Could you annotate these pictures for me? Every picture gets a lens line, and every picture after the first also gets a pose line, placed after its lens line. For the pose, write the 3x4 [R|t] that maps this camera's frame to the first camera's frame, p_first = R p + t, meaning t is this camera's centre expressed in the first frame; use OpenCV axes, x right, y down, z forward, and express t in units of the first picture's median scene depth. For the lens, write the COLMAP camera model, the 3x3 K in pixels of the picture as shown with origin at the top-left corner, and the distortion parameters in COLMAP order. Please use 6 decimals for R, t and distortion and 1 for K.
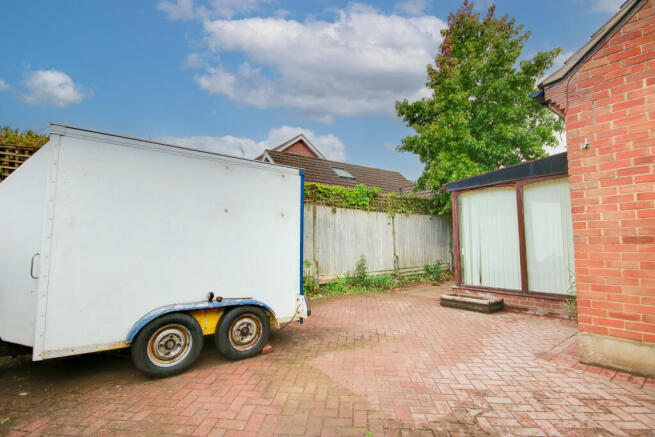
lens RADIAL K [[314.4, 0, 327.5], [0, 314.4, 218.5], [0, 0, 1]] dist [0.001131, 0.000100]
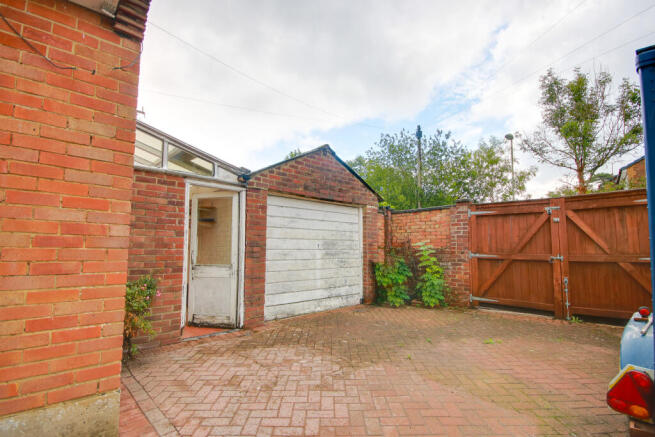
lens RADIAL K [[314.4, 0, 327.5], [0, 314.4, 218.5], [0, 0, 1]] dist [0.001131, 0.000100]
pose [[-0.996424, 0.003492, -0.084427, 0.562430], [0.016415, 0.988112, -0.152857, 0.160746], [0.082890, -0.153696, -0.984635, 2.176526]]
